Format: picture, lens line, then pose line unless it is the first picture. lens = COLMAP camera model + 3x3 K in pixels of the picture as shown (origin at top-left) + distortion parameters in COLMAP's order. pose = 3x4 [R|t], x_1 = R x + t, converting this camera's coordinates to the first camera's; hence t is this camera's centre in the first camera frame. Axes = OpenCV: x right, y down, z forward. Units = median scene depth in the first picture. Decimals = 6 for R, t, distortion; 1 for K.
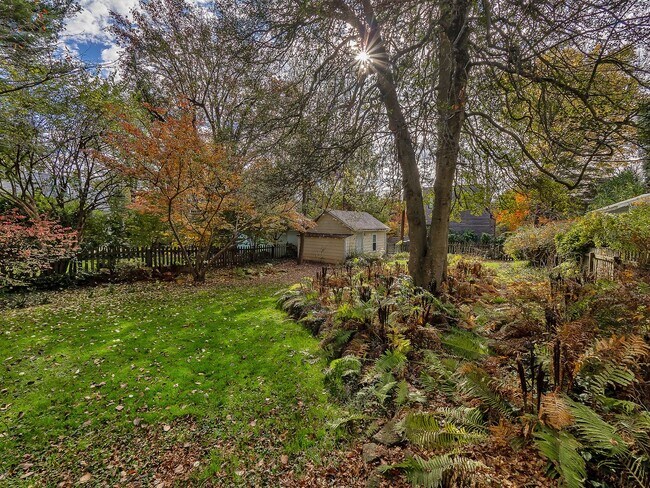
lens RADIAL K [[277.1, 0, 324.7], [0, 277.1, 243.8], [0, 0, 1]] dist [-0.010916, 0.003085]
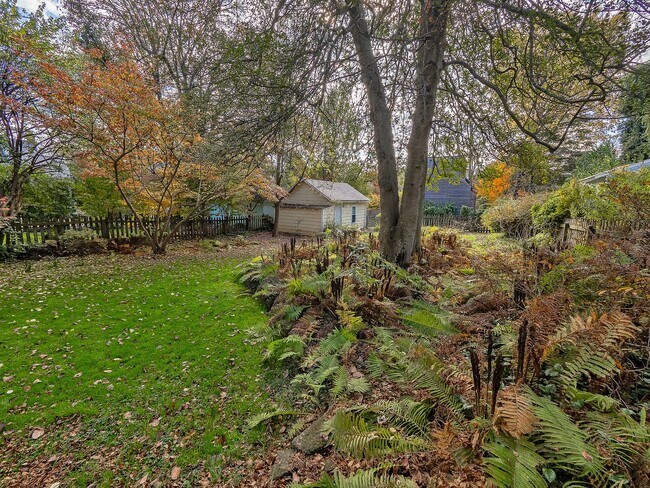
lens RADIAL K [[277.1, 0, 325.7], [0, 277.1, 244.6], [0, 0, 1]] dist [-0.010916, 0.003085]
pose [[0.998331, -0.001052, 0.057748, 0.089965], [-0.004552, 0.995290, 0.096835, 0.024777], [-0.057578, -0.096936, 0.993624, 0.104234]]
